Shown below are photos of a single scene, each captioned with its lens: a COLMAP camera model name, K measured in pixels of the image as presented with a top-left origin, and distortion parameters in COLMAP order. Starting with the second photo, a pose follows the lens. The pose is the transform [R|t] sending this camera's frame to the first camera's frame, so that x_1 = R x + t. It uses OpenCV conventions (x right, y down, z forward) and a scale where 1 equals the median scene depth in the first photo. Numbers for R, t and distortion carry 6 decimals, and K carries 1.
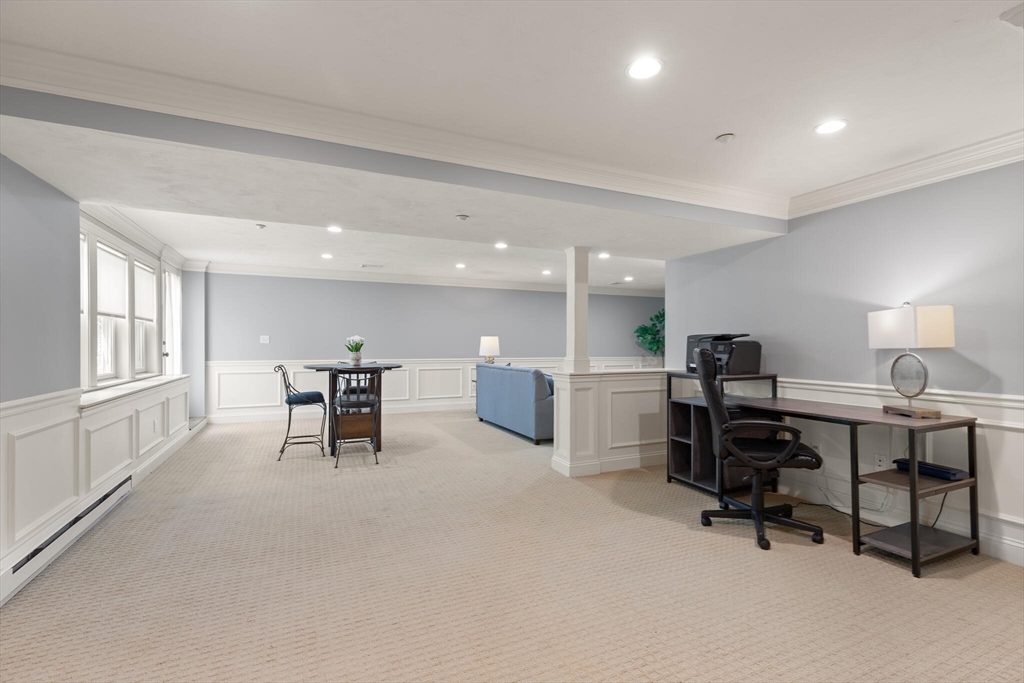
lens RADIAL K [[465.4, 0, 510.7], [0, 465.4, 343.2], [0, 0, 1]] dist [0.001291, 0.000784]
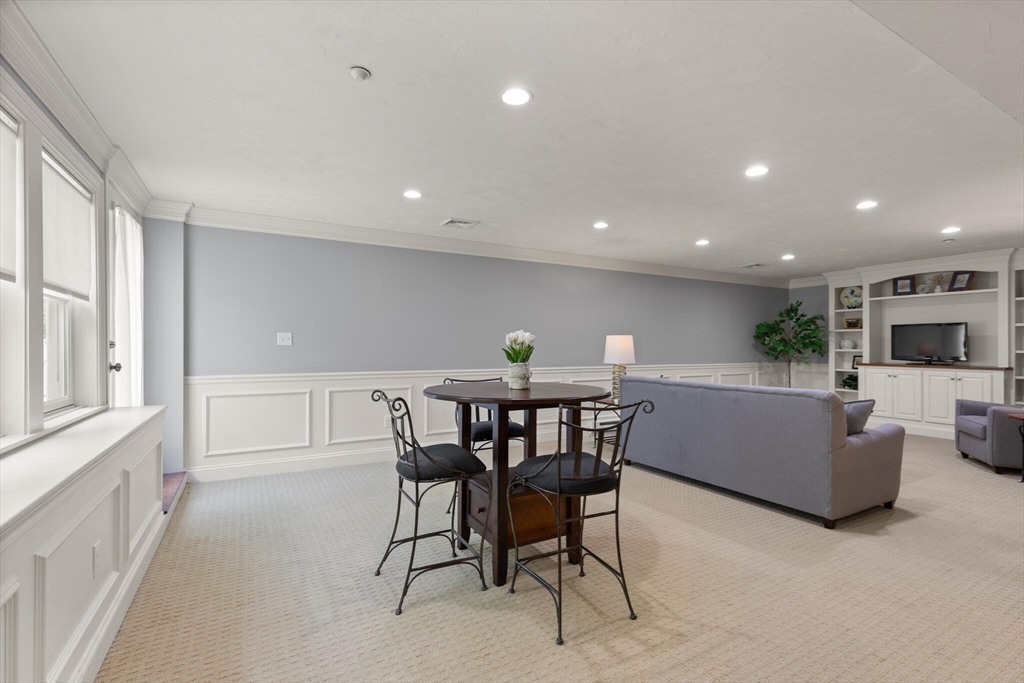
lens RADIAL K [[465.4, 0, 513.3], [0, 465.4, 342.7], [0, 0, 1]] dist [0.001291, 0.000784]
pose [[0.995979, 0.001115, 0.089583, -0.350476], [-0.000660, 0.999987, -0.005106, 0.000021], [-0.089587, 0.005027, 0.995966, 0.451346]]
